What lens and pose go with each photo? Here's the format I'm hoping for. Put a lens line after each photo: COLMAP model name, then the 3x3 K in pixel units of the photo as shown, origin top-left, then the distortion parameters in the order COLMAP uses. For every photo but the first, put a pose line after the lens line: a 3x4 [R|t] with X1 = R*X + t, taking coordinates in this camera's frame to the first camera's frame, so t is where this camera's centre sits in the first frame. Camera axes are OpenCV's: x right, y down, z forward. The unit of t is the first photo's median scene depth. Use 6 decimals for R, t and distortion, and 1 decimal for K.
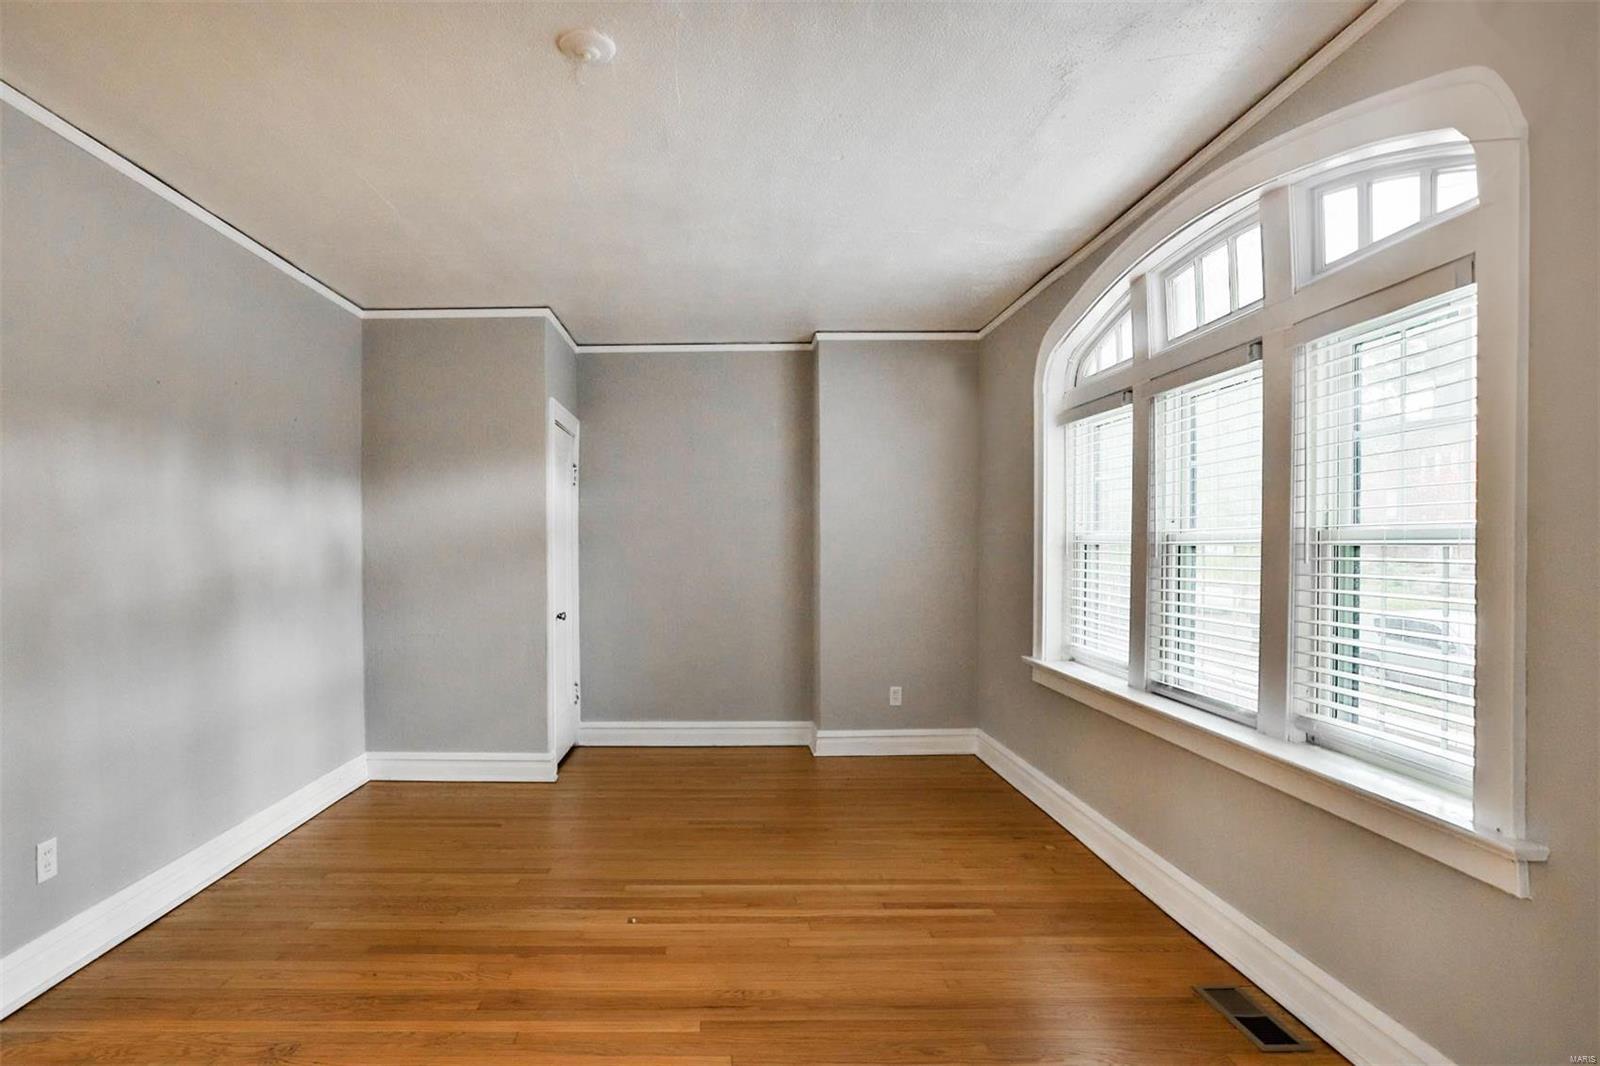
lens RADIAL K [[926.6, 0, 768.0], [0, 926.6, 538.8], [0, 0, 1]] dist [-0.055922, 0.047461]
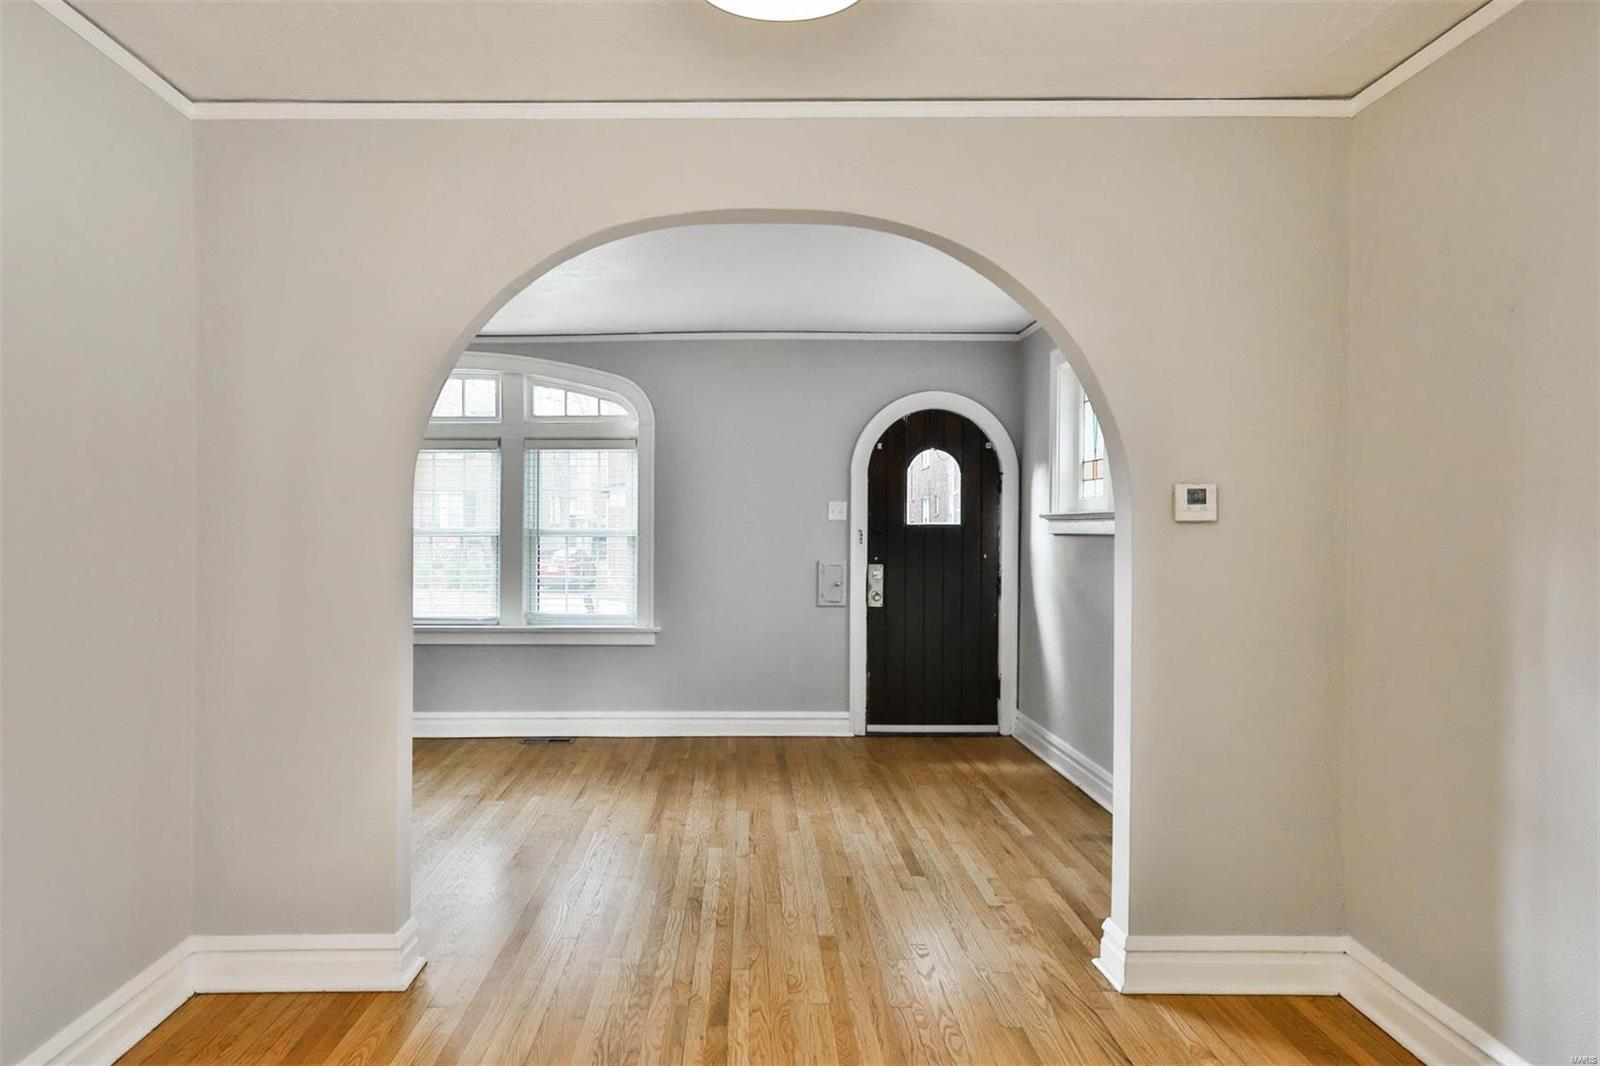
lens RADIAL K [[1050.2, 0, 800.0], [0, 1050.2, 533.0], [0, 0, 1]] dist [0.030272, 0.002027]
pose [[-0.051566, 0.002691, 0.998666, -1.509626], [-0.004793, 0.999984, -0.002942, 0.002974], [-0.998658, -0.004938, -0.051552, 0.347608]]
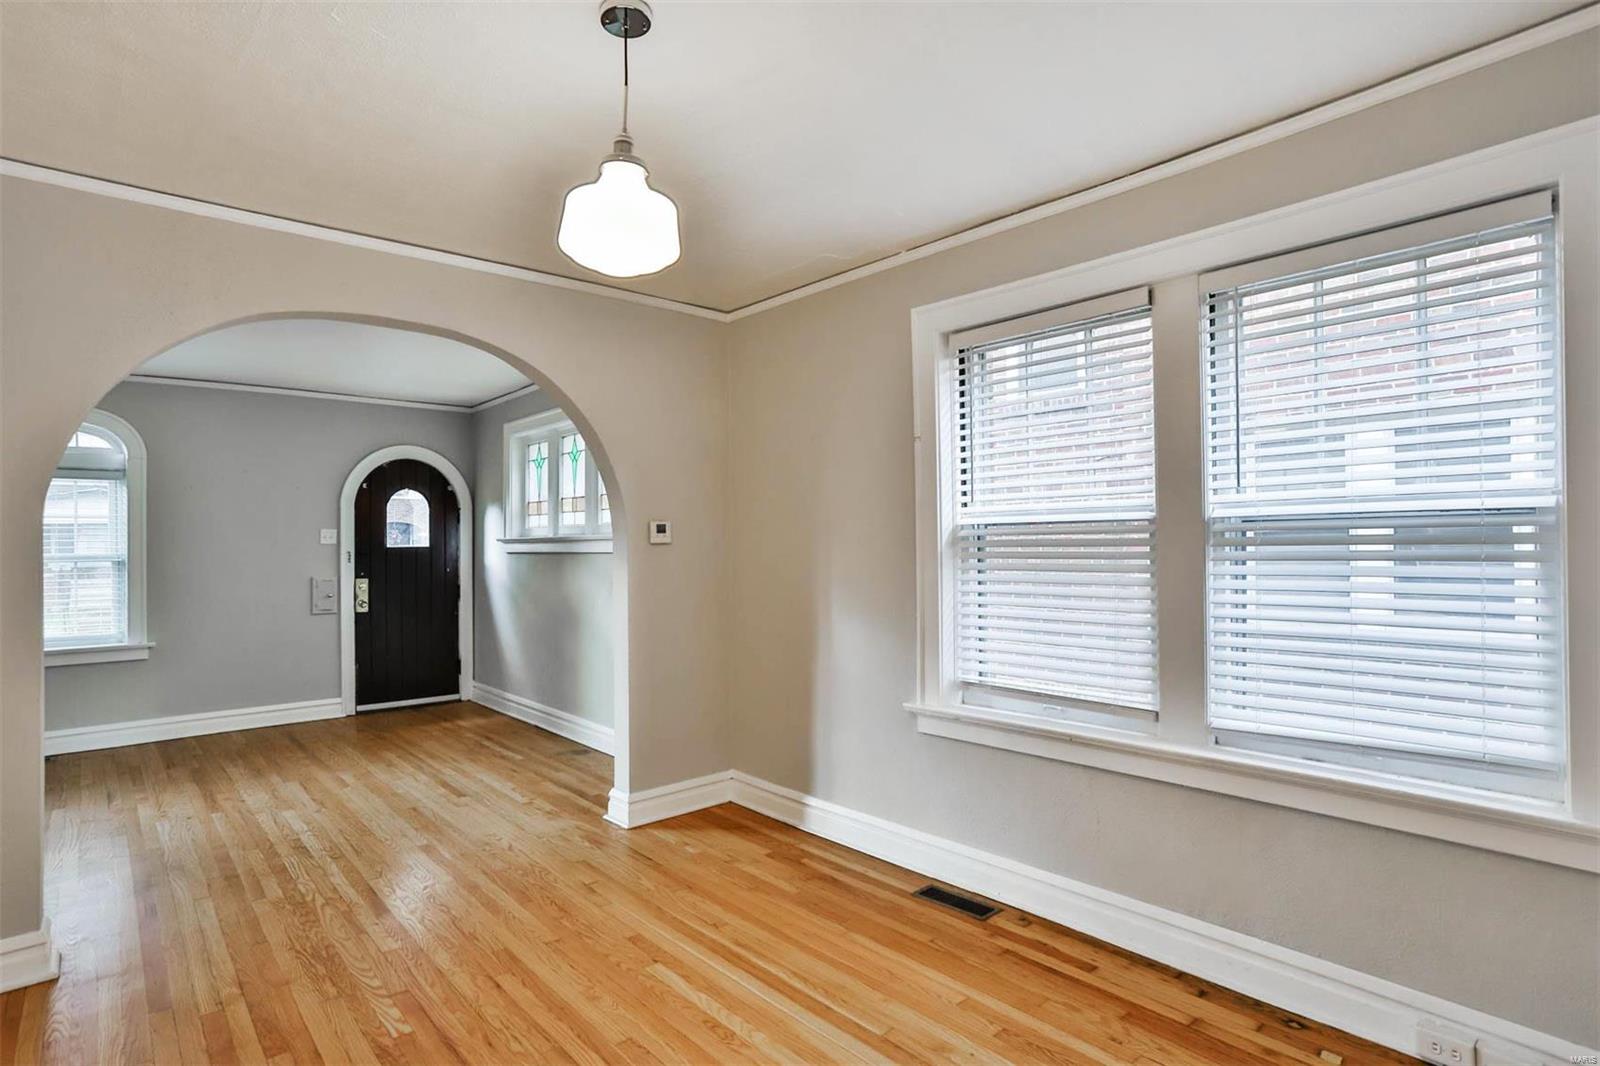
lens RADIAL K [[809.2, 0, 769.6], [0, 809.2, 542.3], [0, 0, 1]] dist [-0.019792, 0.000623]
pose [[-0.680120, 0.016724, 0.732910, -1.609528], [0.012526, 0.999859, -0.011192, 0.002287], [-0.732993, 0.001568, -0.680234, 0.690850]]
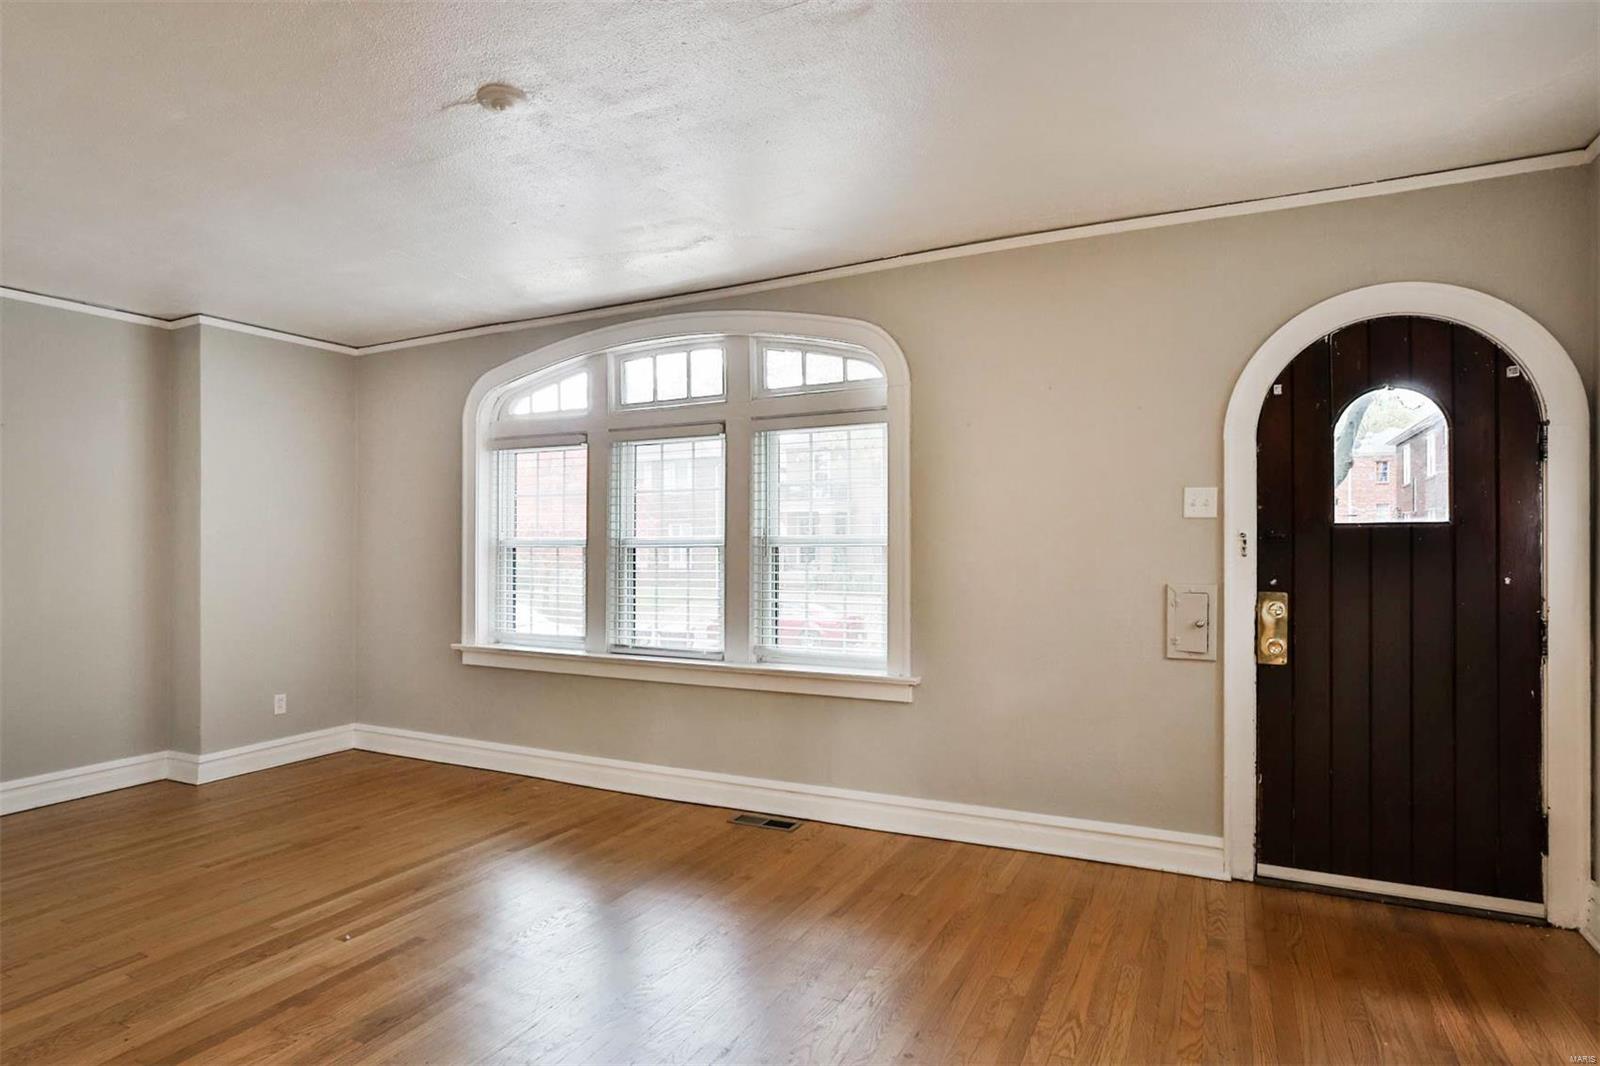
lens RADIAL K [[926.6, 0, 768.0], [0, 926.6, 538.8], [0, 0, 1]] dist [-0.055922, 0.047461]
pose [[0.447177, 0.006105, 0.894425, -0.704640], [0.000362, 0.999975, -0.007007, 0.003618], [-0.894445, 0.003457, 0.447164, 0.152387]]
